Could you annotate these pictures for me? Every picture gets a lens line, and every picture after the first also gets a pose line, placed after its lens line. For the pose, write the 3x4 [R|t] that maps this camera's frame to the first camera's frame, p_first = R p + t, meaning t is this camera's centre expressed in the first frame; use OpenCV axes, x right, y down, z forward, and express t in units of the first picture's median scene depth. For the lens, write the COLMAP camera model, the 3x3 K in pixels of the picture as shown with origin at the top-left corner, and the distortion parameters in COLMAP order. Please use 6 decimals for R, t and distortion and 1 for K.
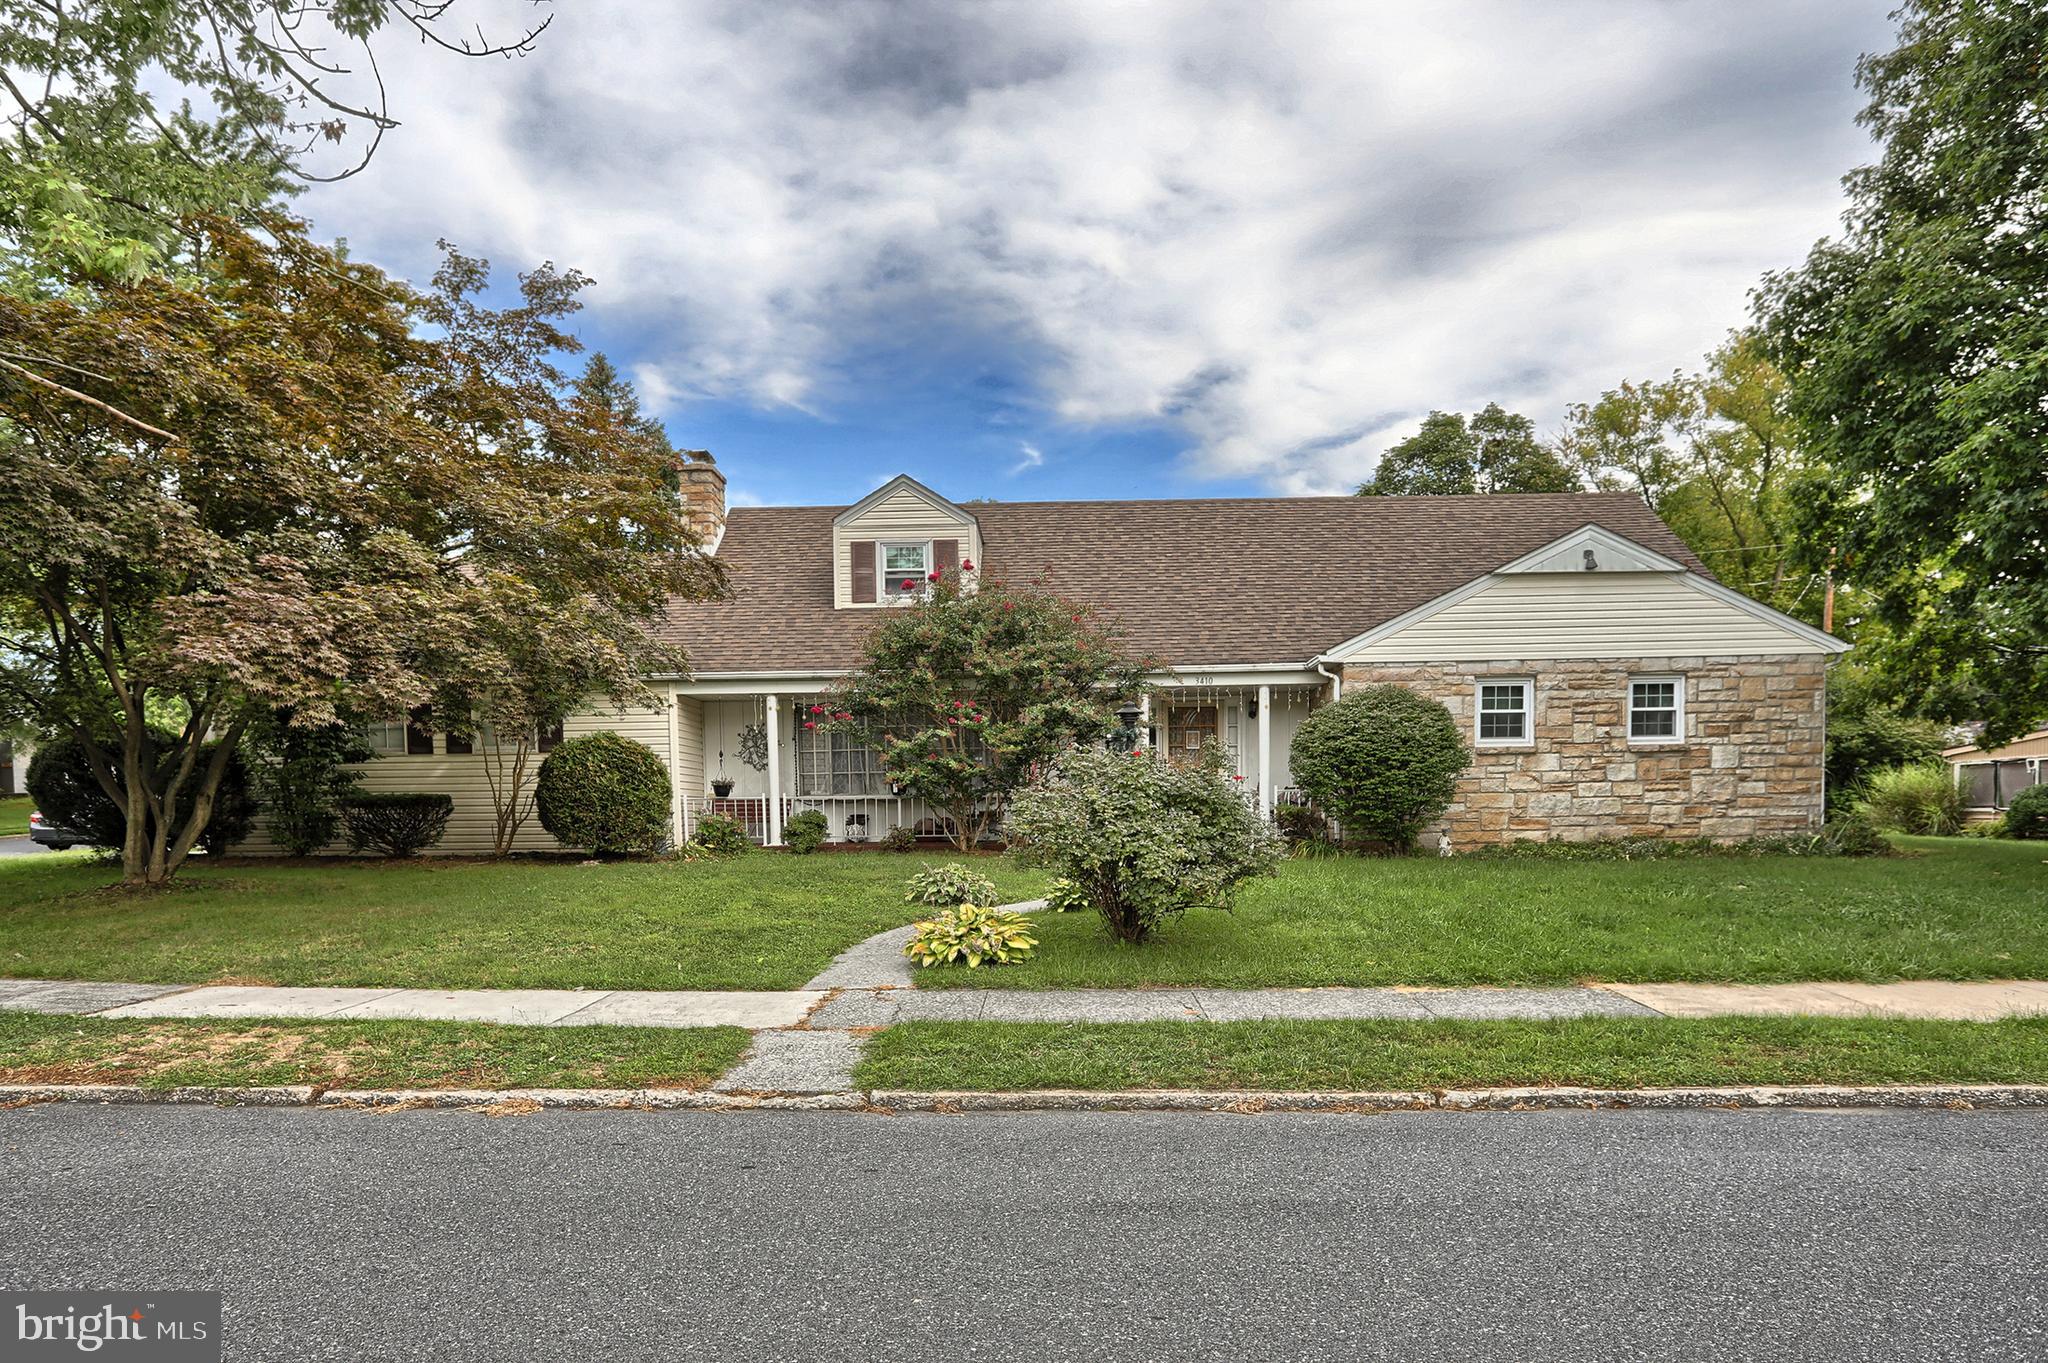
lens RADIAL K [[1270.0, 0, 1021.6], [0, 1270.0, 739.3], [0, 0, 1]] dist [-0.057949, 0.045326]
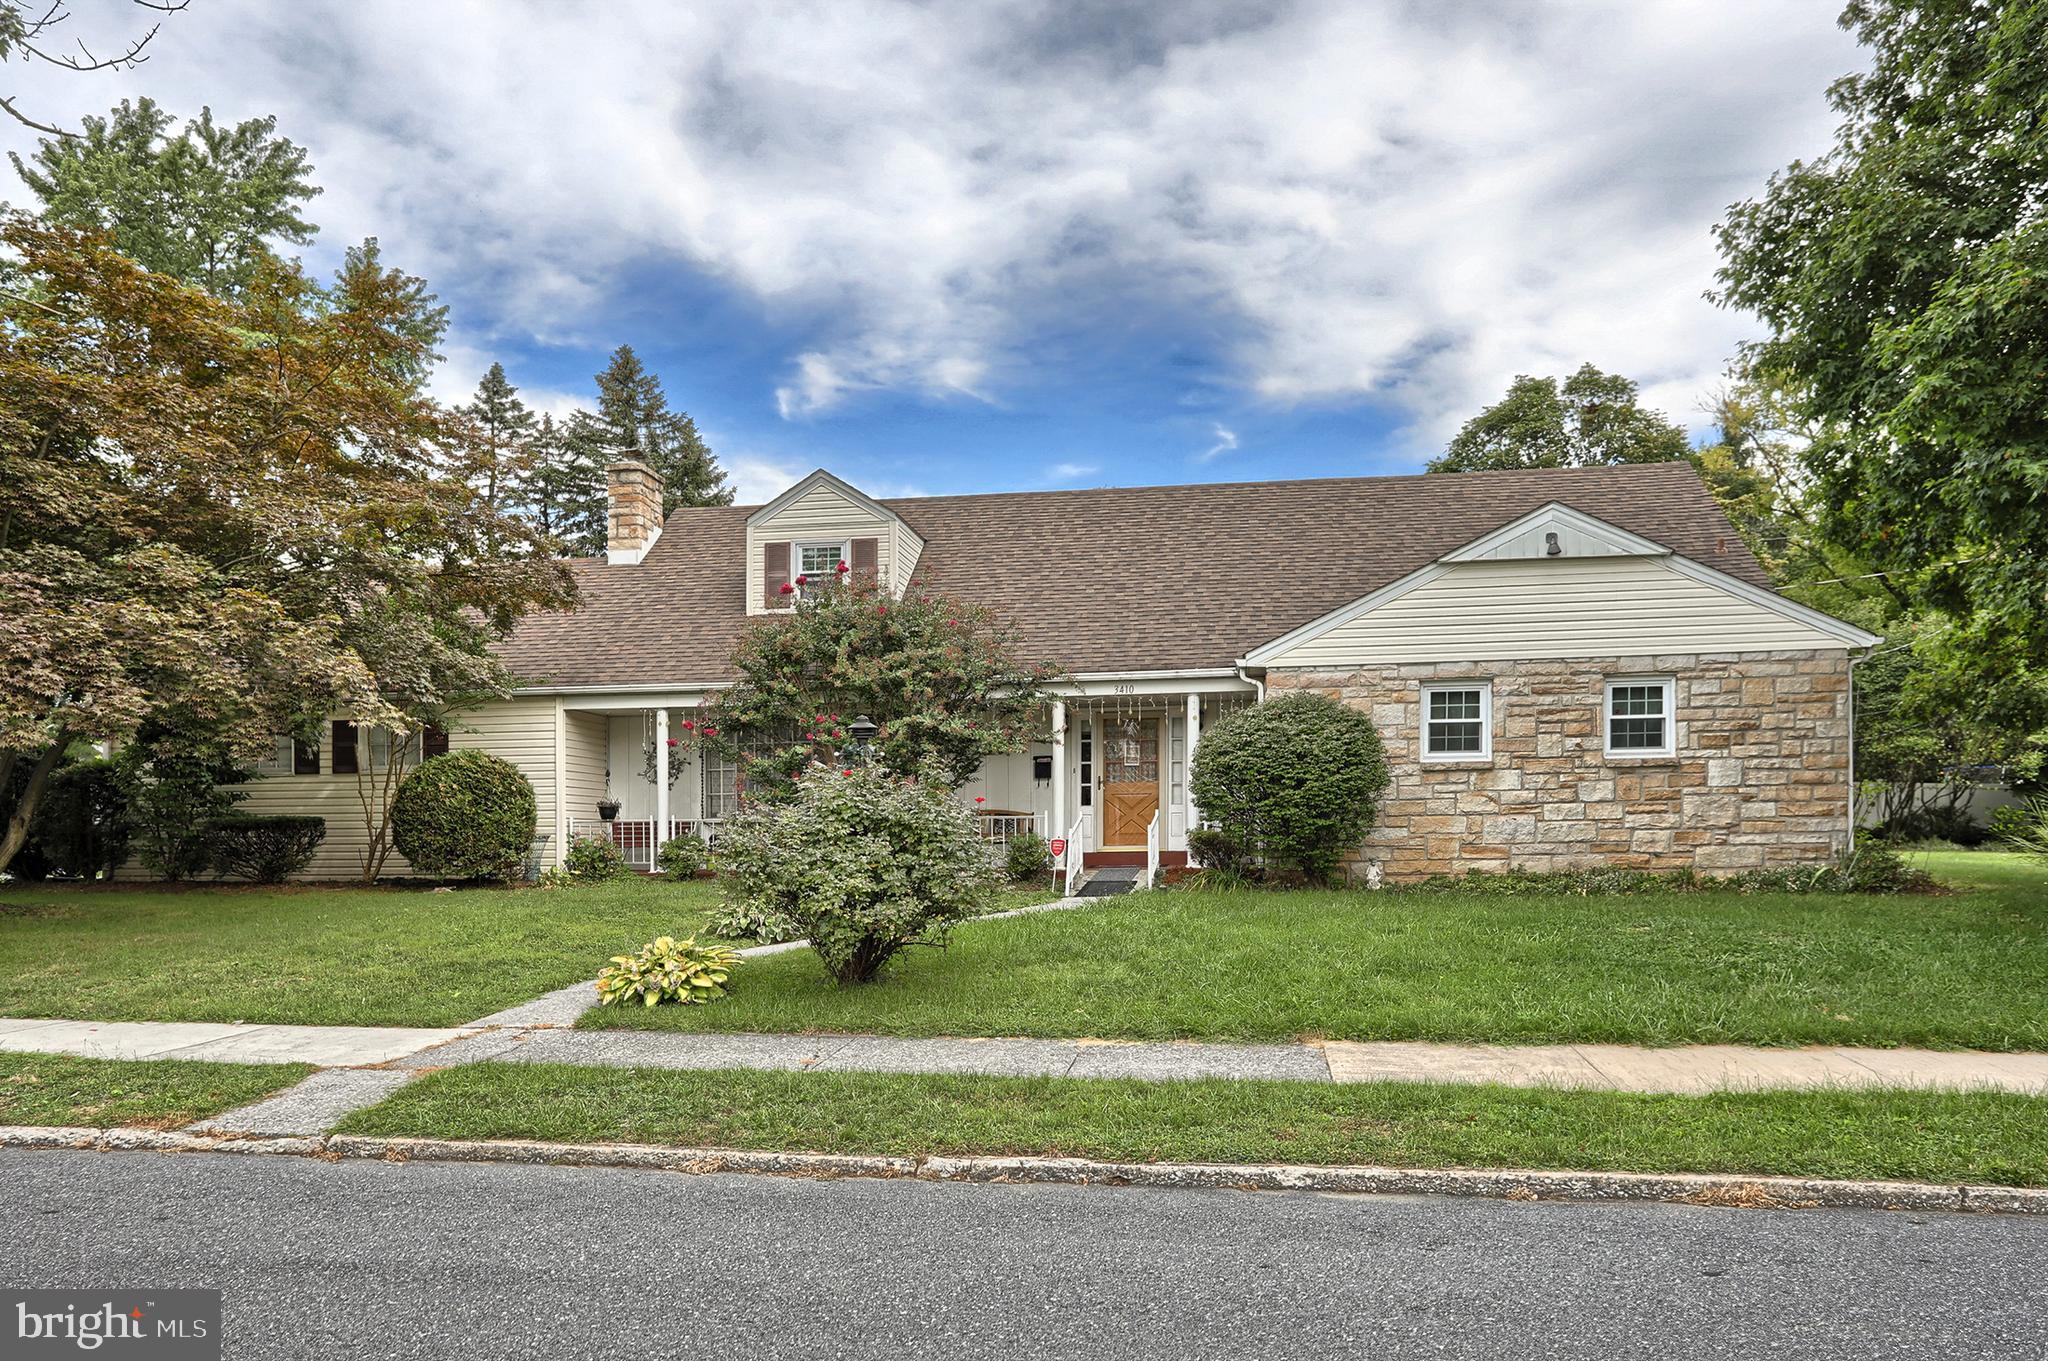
lens RADIAL K [[1417.6, 0, 1024.0], [0, 1417.6, 680.5], [0, 0, 1]] dist [-0.045750, 0.052575]
pose [[0.992704, -0.011096, -0.120062, 0.209204], [0.004836, 0.998619, -0.052310, -0.000704], [0.120476, 0.051348, 0.991387, 0.004681]]
